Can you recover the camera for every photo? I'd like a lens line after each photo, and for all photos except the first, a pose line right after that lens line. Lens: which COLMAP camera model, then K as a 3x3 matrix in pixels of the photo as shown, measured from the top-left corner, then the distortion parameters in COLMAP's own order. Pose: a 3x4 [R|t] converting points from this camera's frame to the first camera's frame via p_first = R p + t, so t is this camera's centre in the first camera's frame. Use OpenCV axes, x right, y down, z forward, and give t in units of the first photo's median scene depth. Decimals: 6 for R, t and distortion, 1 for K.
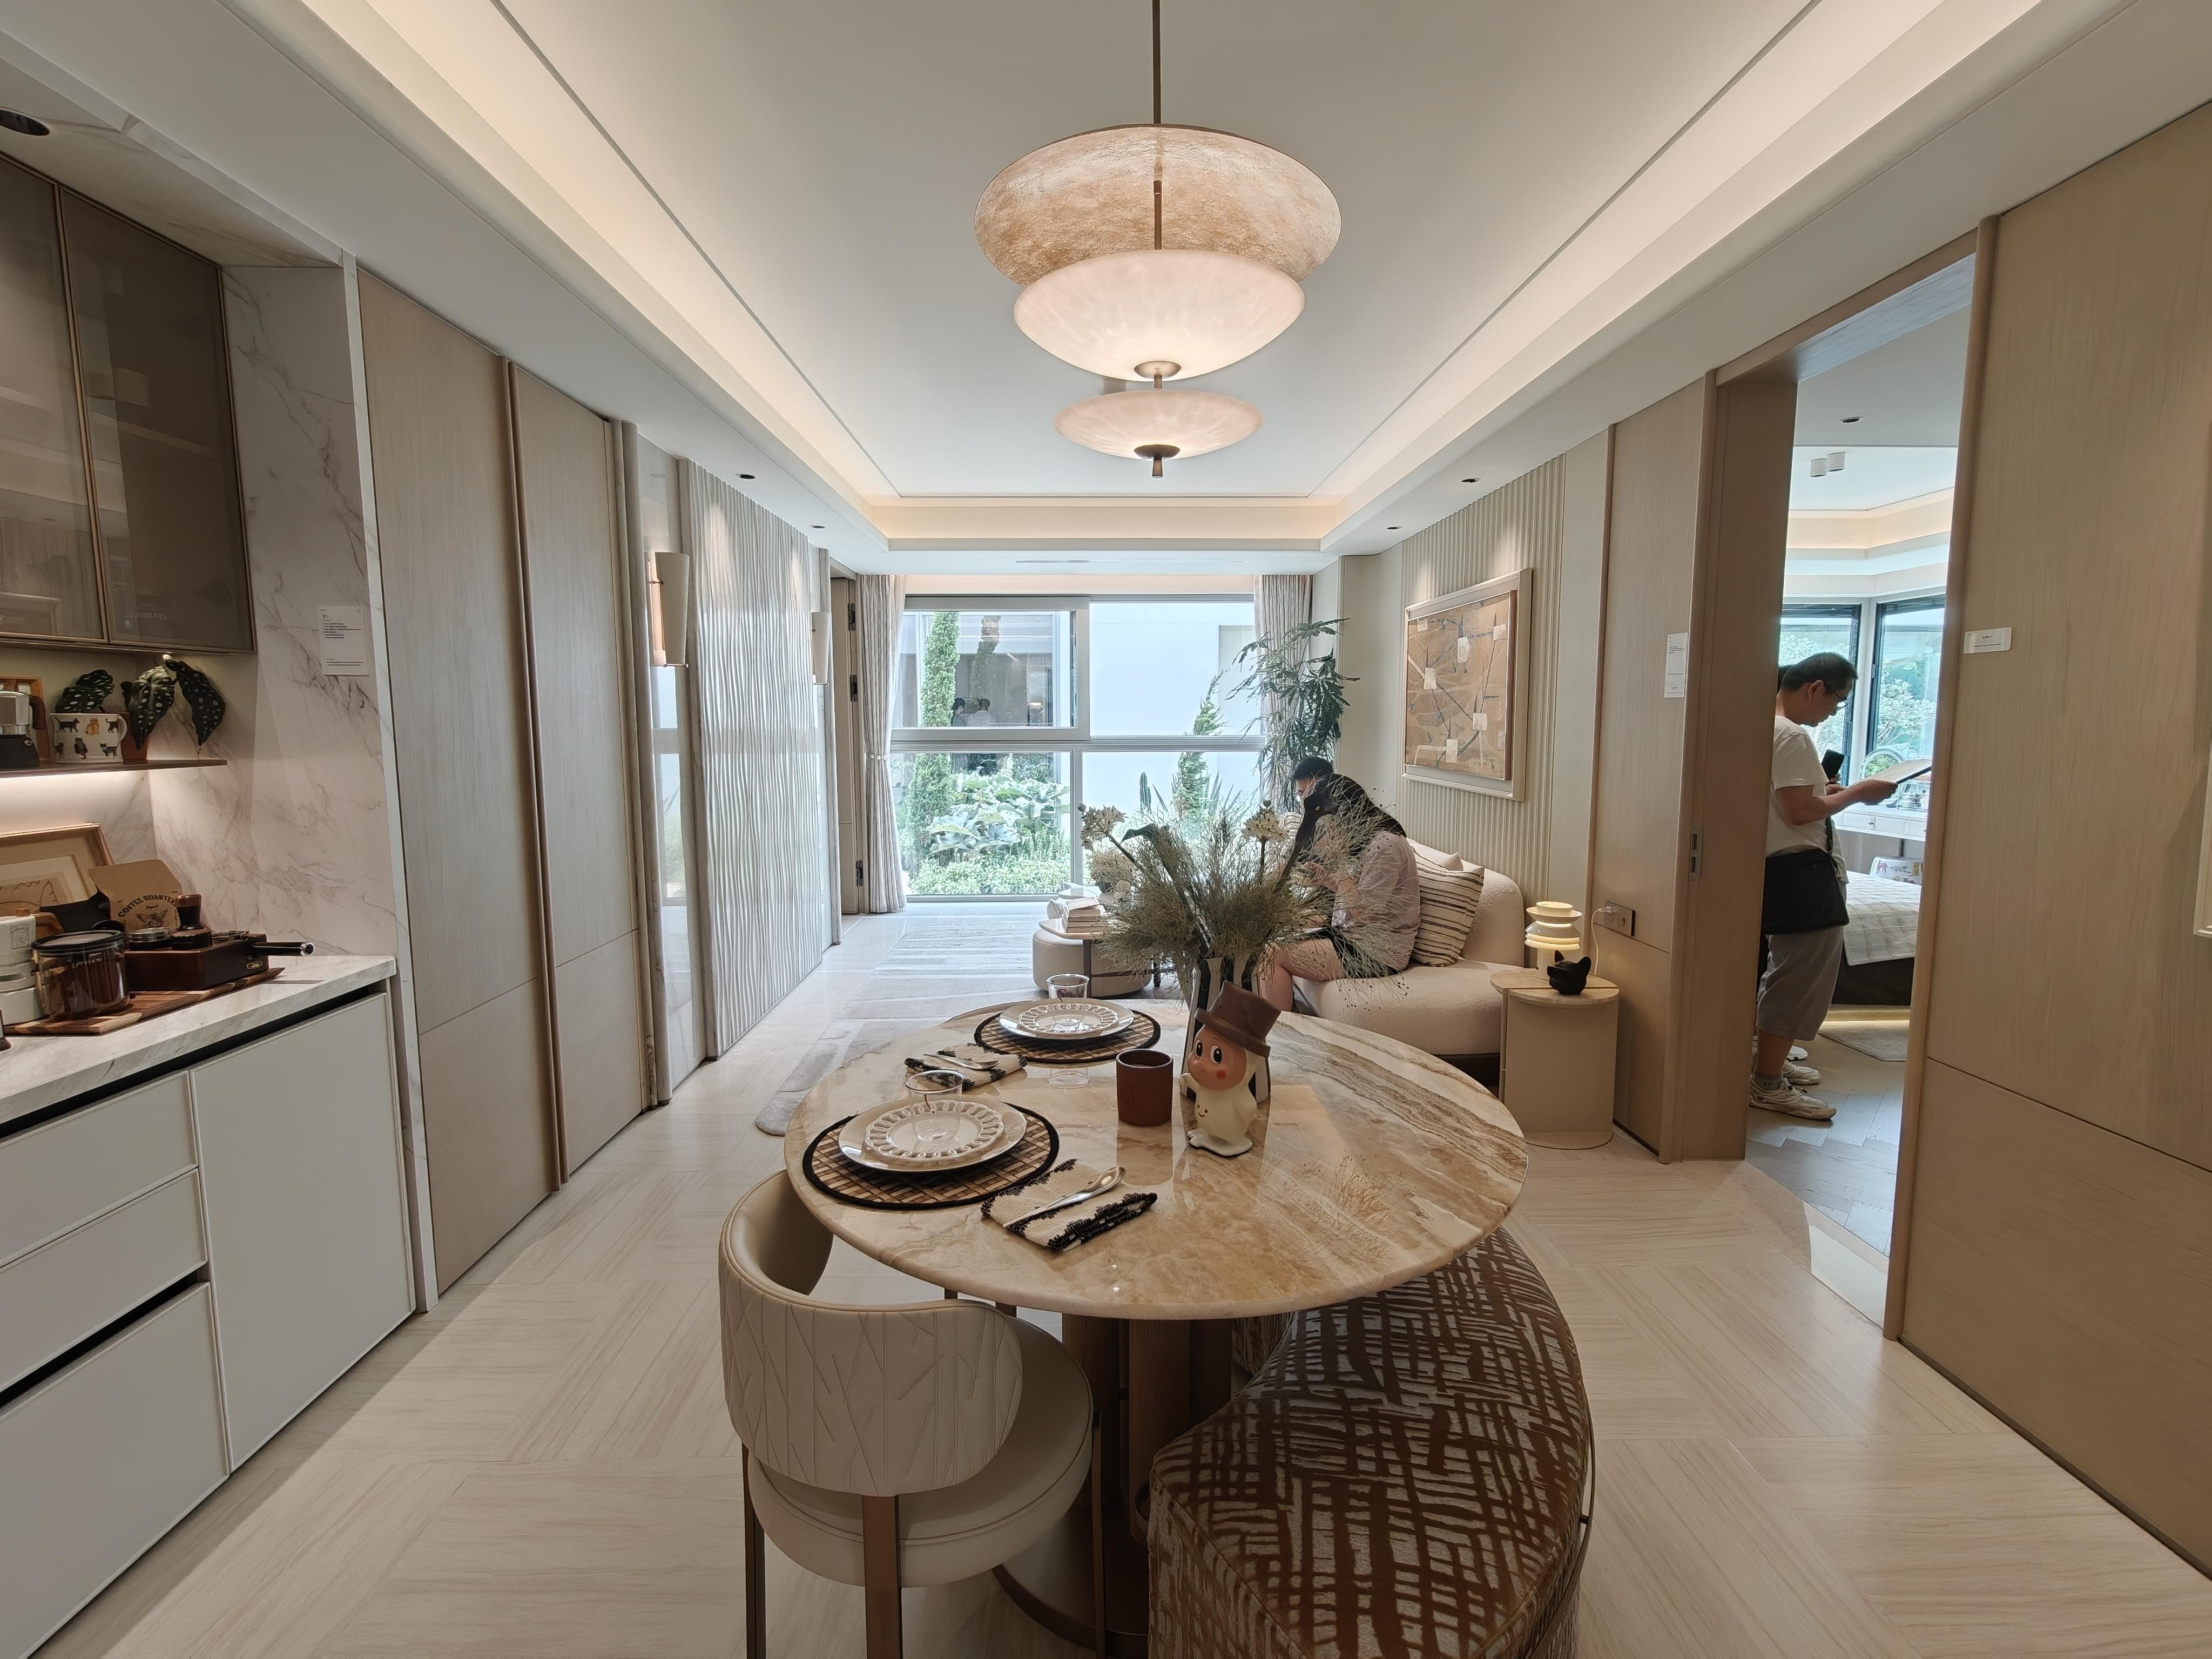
lens RADIAL K [[988.1, 0, 1106.8], [0, 988.1, 831.3], [0, 0, 1]] dist [0.002093, -0.000630]
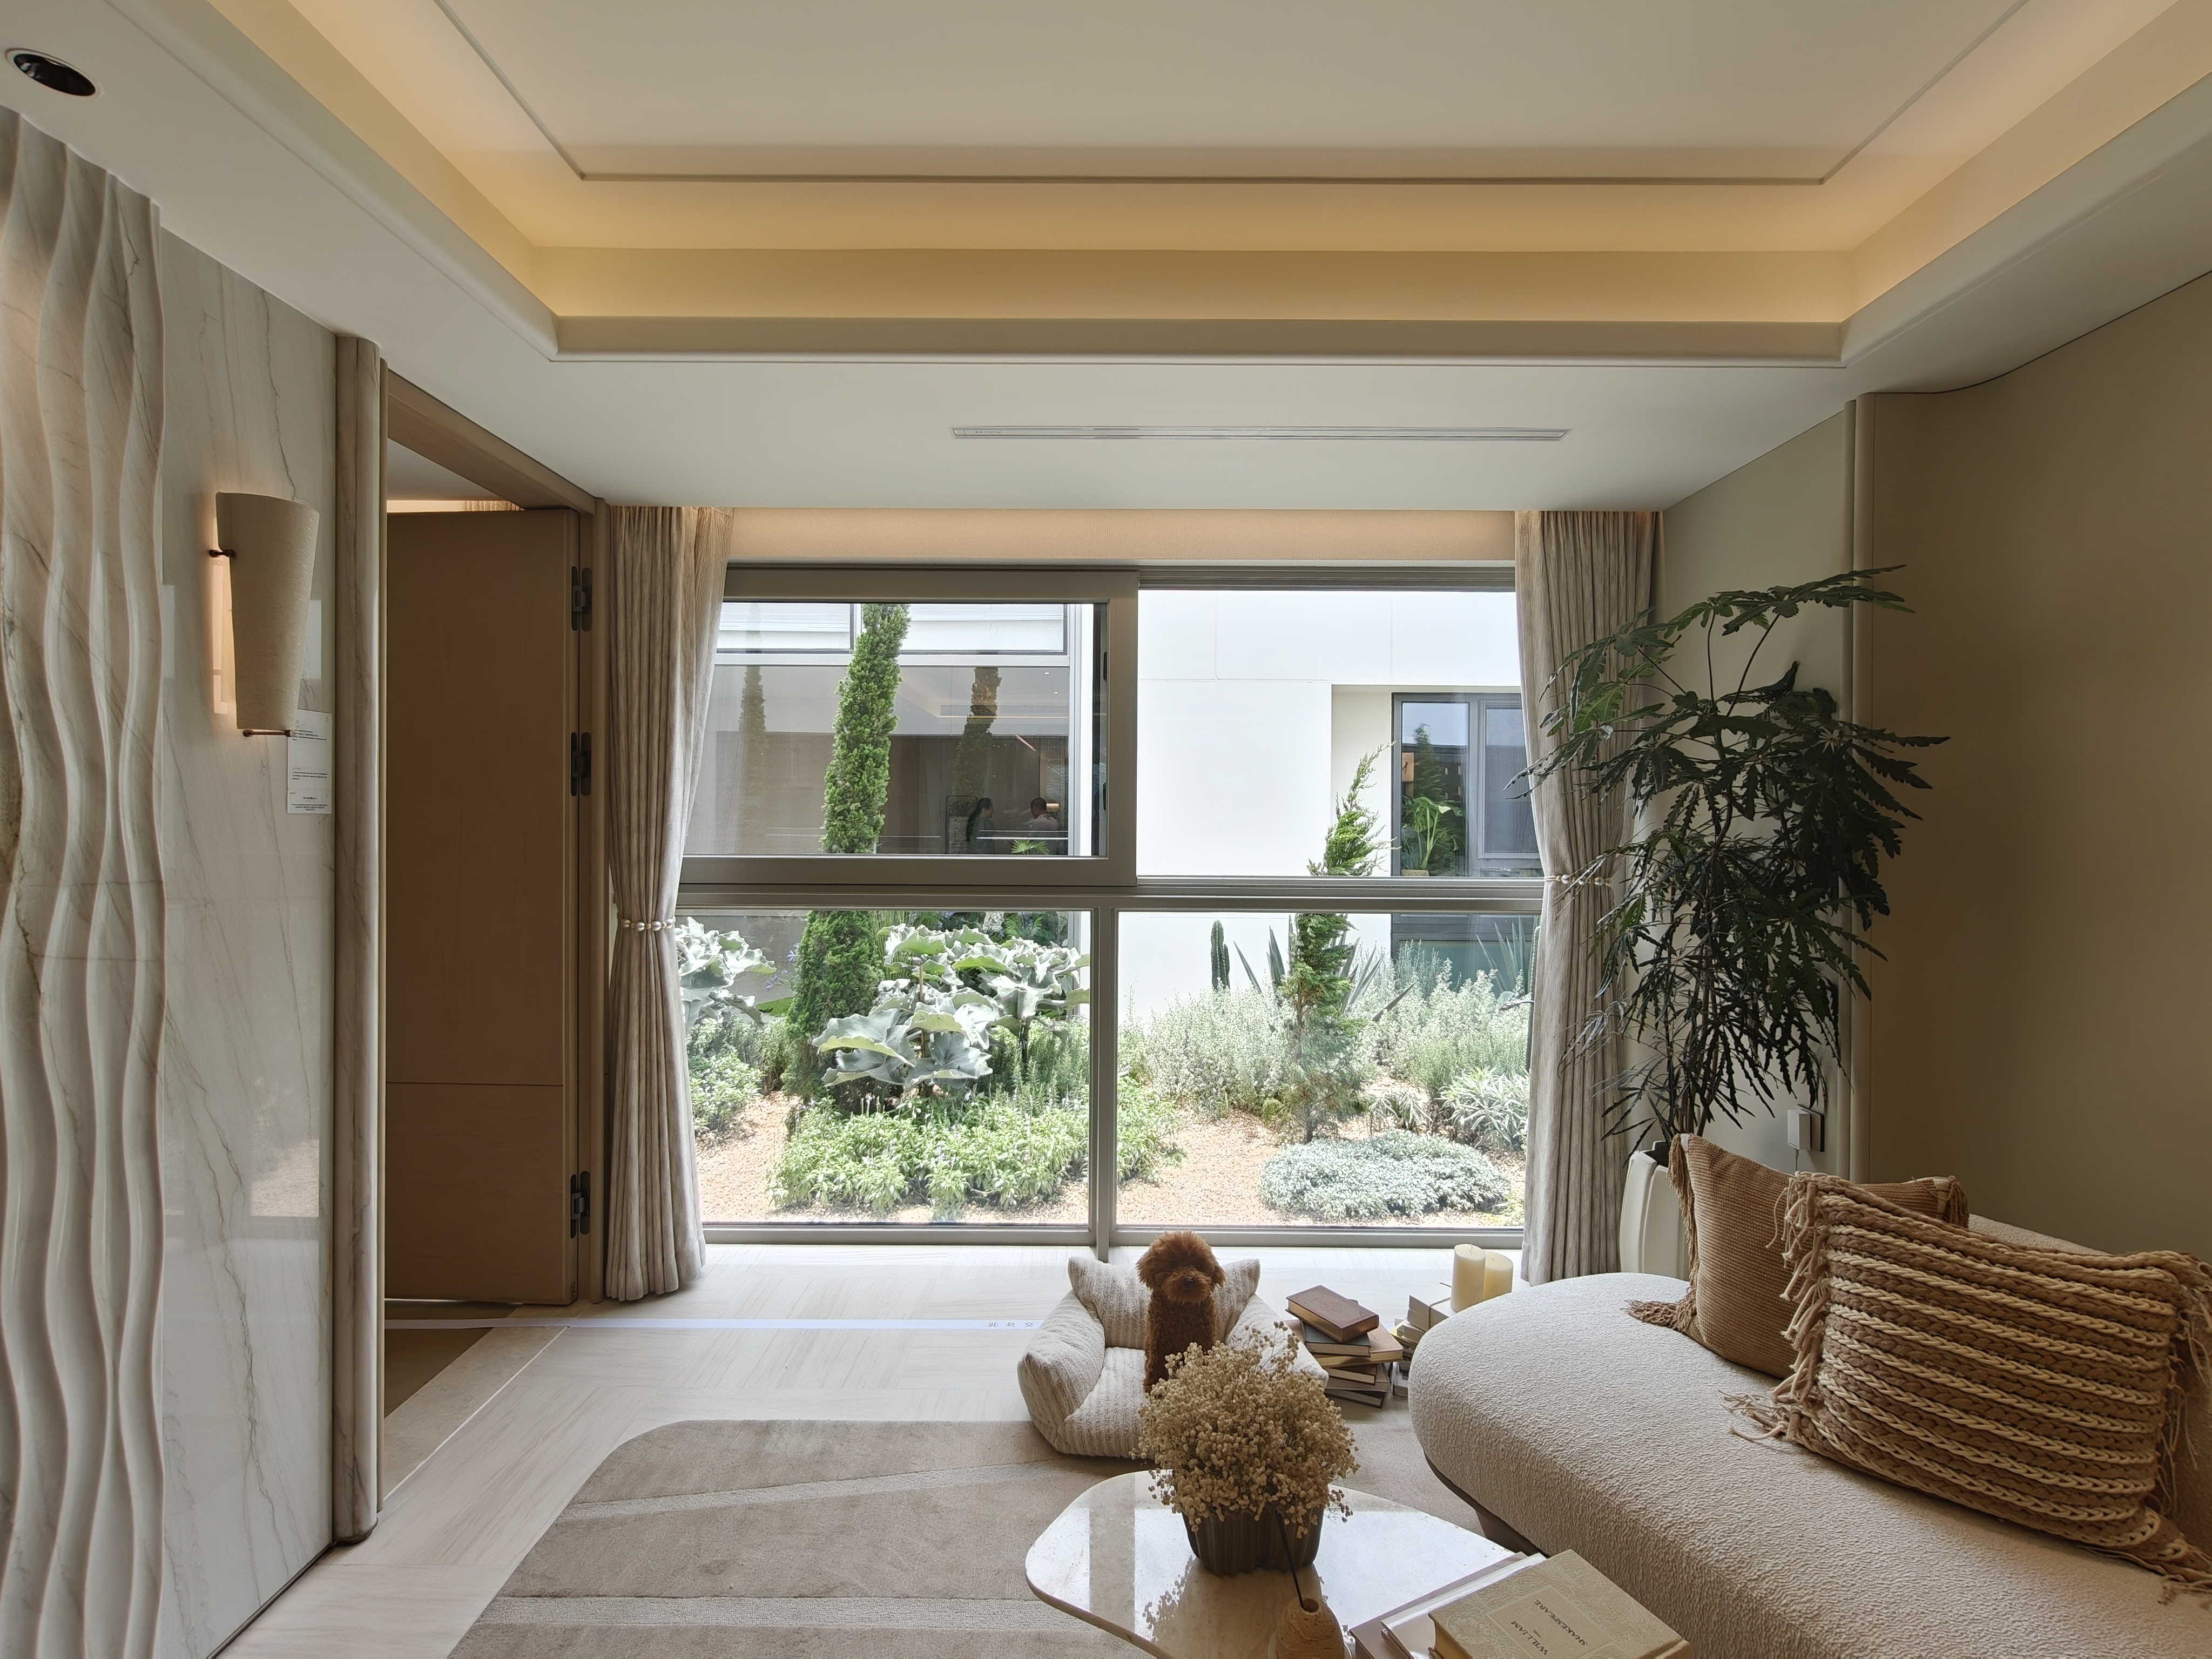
lens RADIAL K [[988.1, 0, 1105.9], [0, 988.1, 819.3], [0, 0, 1]] dist [0.002093, -0.000630]
pose [[0.999414, 0.011010, -0.032406, -0.014994], [-0.014641, 0.993369, -0.114036, -0.065904], [0.030936, 0.114444, 0.992948, 0.506352]]
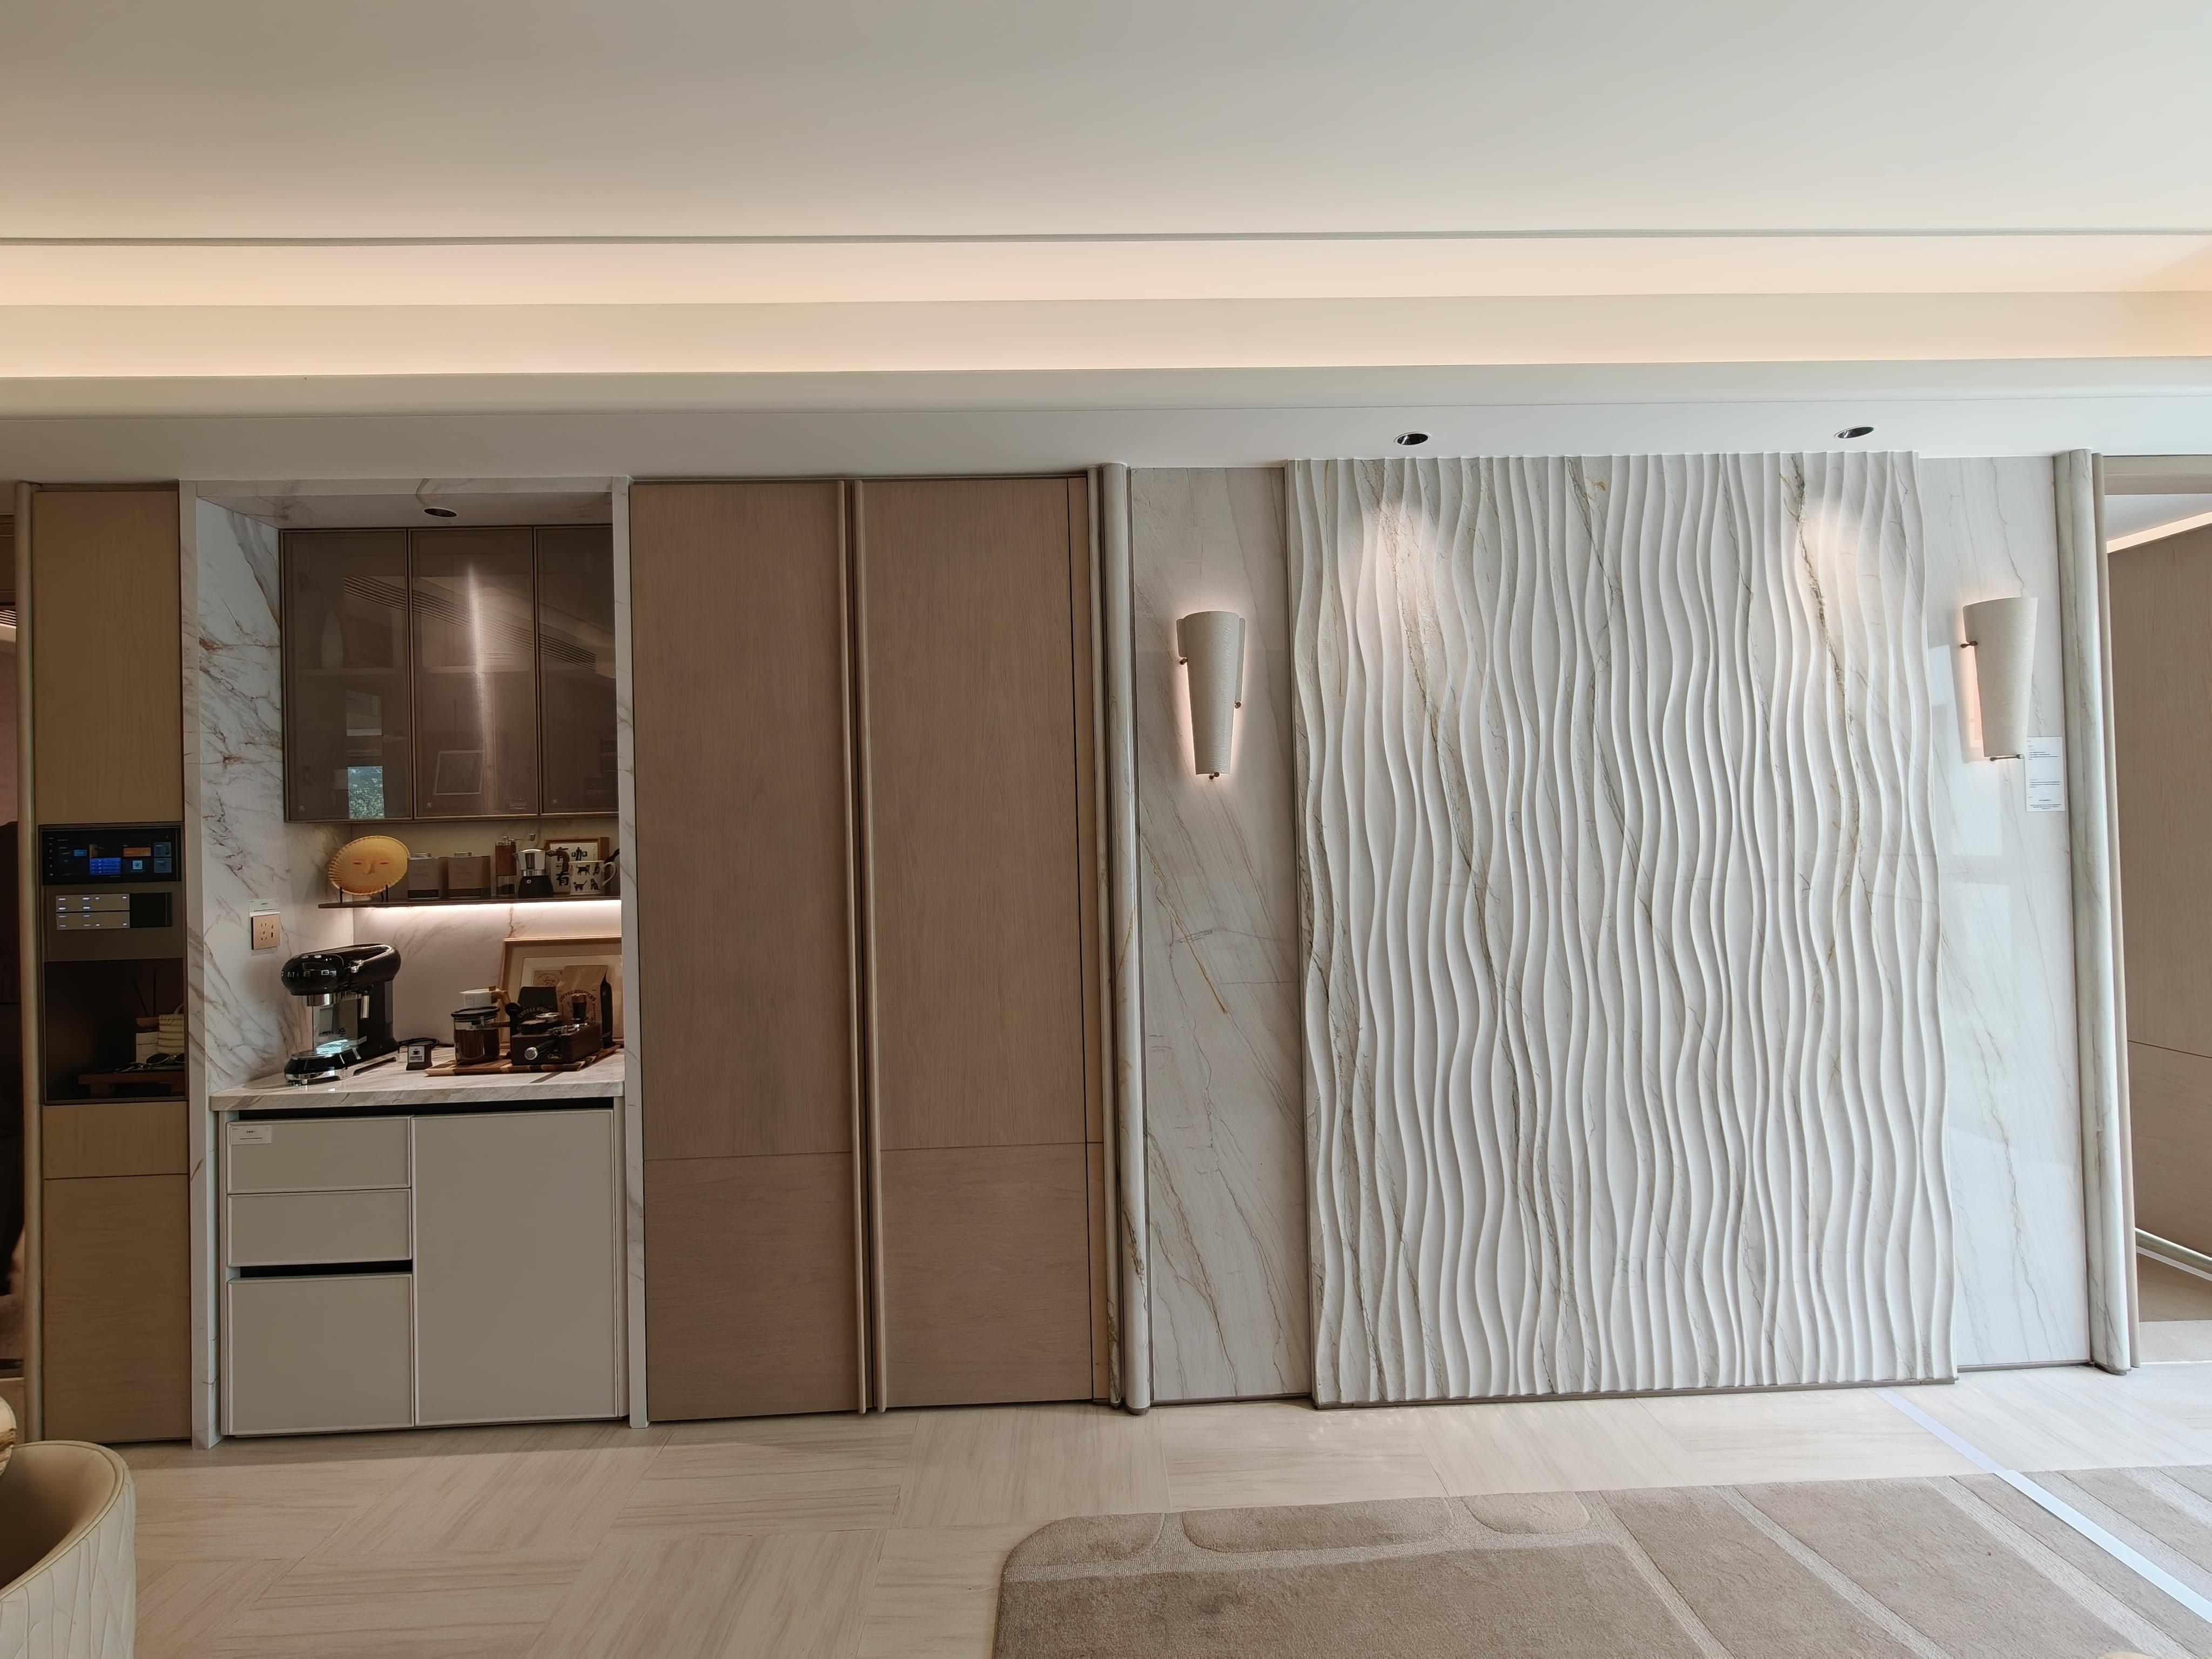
lens RADIAL K [[988.1, 0, 1104.5], [0, 988.1, 812.9], [0, 0, 1]] dist [0.002093, -0.000630]
pose [[0.008078, -0.010761, -0.999909, 0.110921], [-0.091495, 0.995740, -0.011455, -0.058814], [0.995773, 0.091579, 0.007059, 0.423765]]
